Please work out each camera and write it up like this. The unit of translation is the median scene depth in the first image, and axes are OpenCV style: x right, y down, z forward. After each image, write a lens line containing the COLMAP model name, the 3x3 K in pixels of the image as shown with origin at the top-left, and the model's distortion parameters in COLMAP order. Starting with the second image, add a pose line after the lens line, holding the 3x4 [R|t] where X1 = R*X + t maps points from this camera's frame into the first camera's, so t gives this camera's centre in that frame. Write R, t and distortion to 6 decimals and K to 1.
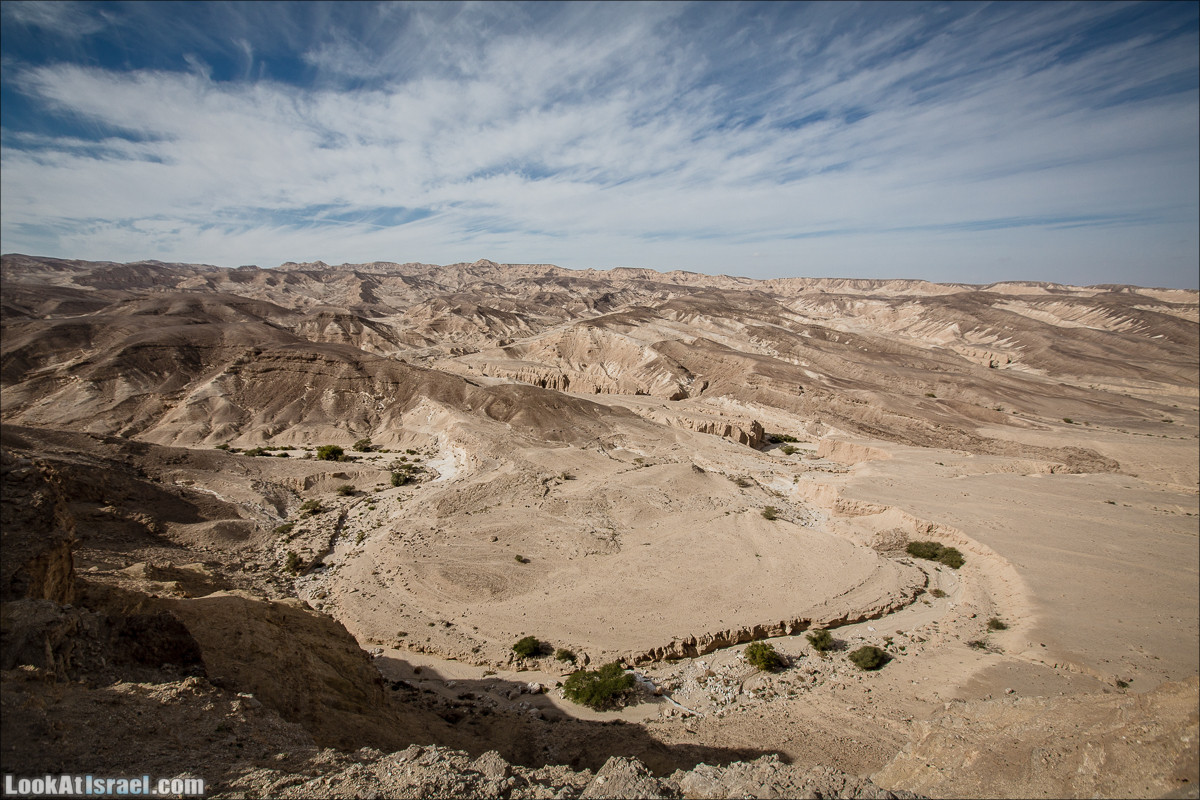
lens RADIAL K [[528.9, 0, 586.3], [0, 528.9, 384.4], [0, 0, 1]] dist [0.008552, -0.000852]
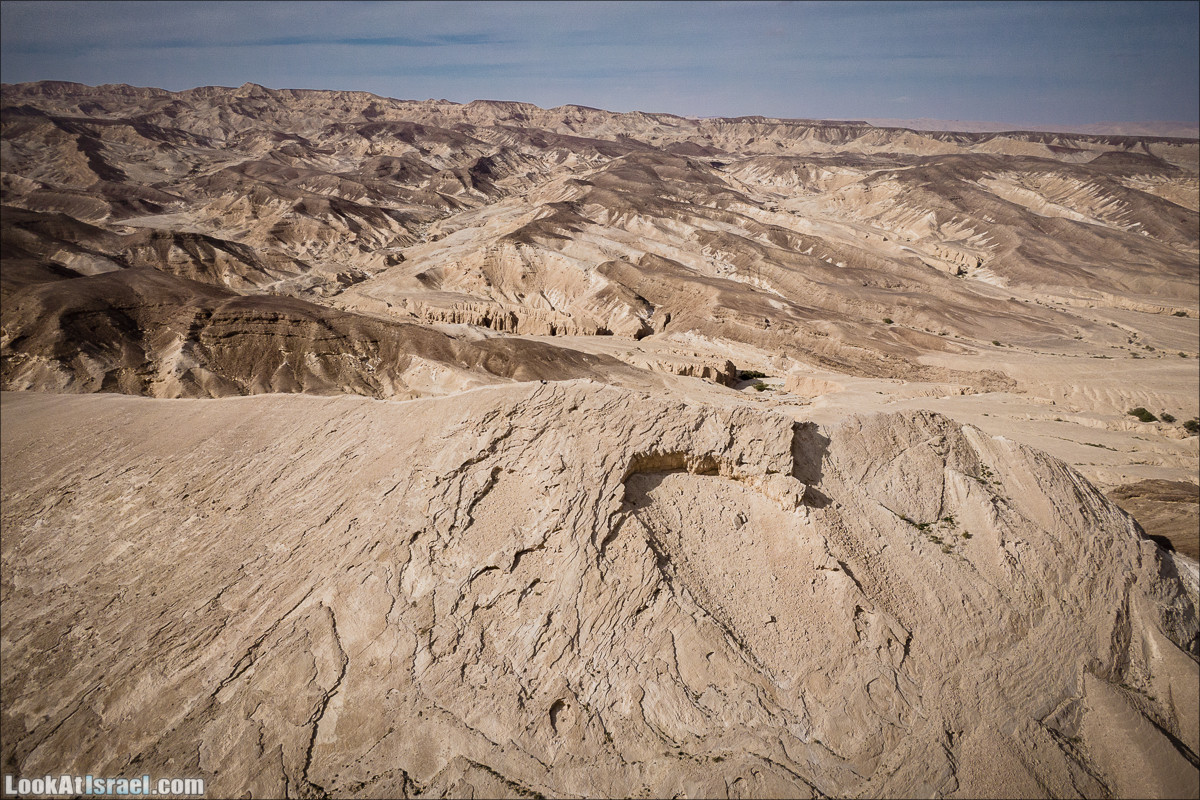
lens RADIAL K [[835.2, 0, 596.2], [0, 835.2, 395.1], [0, 0, 1]] dist [0.085558, -0.127919]
pose [[0.977337, -0.062828, 0.202153, -0.161990], [0.033890, 0.989063, 0.143547, -0.064373], [-0.208961, -0.133442, 0.968777, -0.328898]]
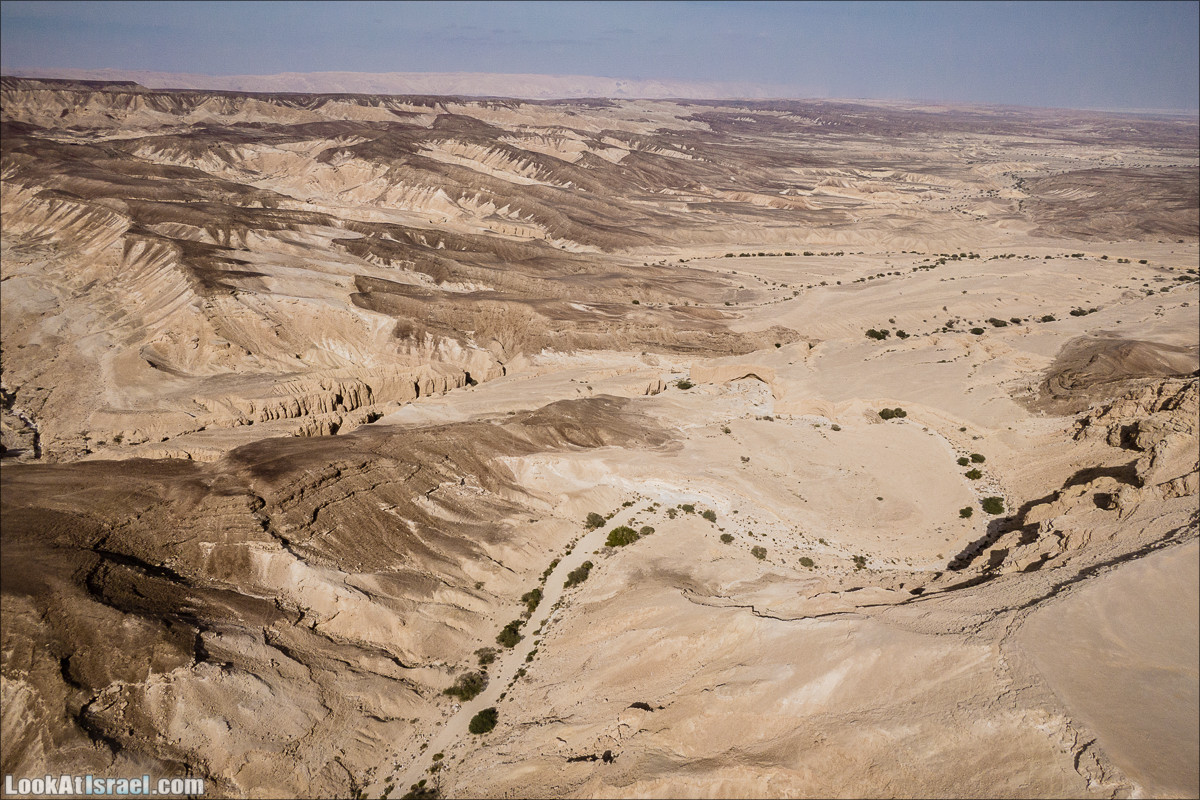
lens RADIAL K [[835.2, 0, 596.2], [0, 835.2, 395.1], [0, 0, 1]] dist [0.085558, -0.127919]
pose [[0.480737, -0.313162, 0.819037, -0.692741], [0.151578, 0.949669, 0.274140, -0.218744], [-0.863664, -0.007642, 0.504010, 0.127818]]
